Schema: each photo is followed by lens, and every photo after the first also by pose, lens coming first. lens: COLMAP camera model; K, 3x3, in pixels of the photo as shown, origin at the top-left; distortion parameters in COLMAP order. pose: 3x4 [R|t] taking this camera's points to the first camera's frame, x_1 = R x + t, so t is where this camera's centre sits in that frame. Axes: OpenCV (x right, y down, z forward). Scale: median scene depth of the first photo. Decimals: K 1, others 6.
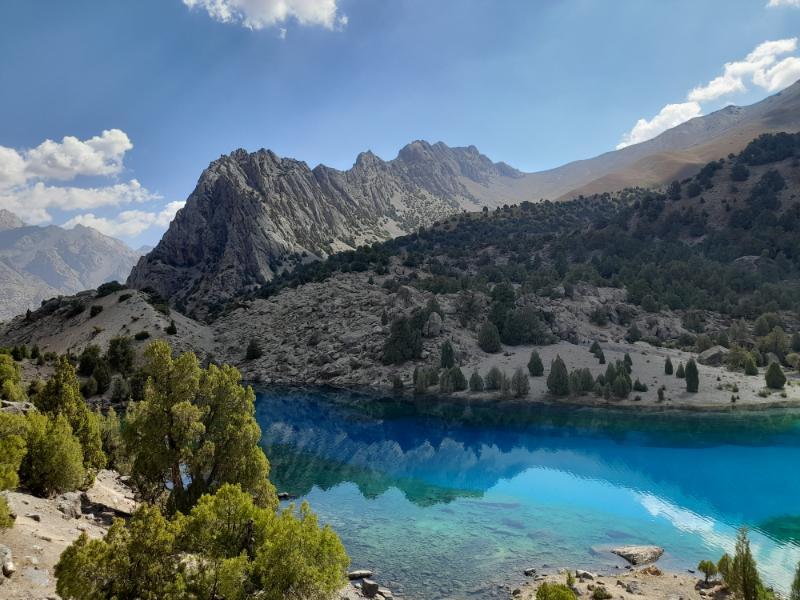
lens RADIAL K [[584.1, 0, 399.0], [0, 584.1, 297.1], [0, 0, 1]] dist [0.052137, -0.039651]
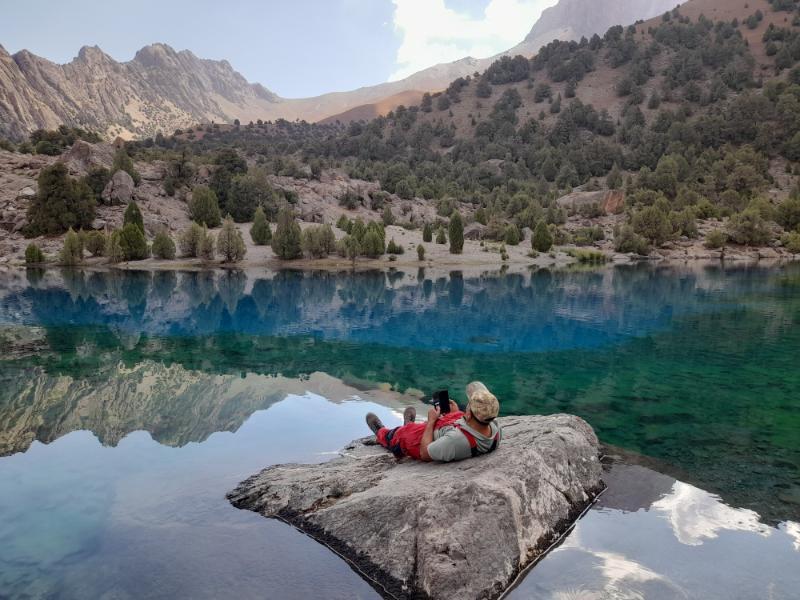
lens RADIAL K [[584.1, 0, 403.2], [0, 584.1, 295.7], [0, 0, 1]] dist [0.052137, -0.039651]
pose [[0.916448, -0.017768, 0.399759, 0.037626], [-0.025792, 0.994314, 0.103322, 0.041676], [-0.399322, -0.104999, 0.910778, 0.097734]]
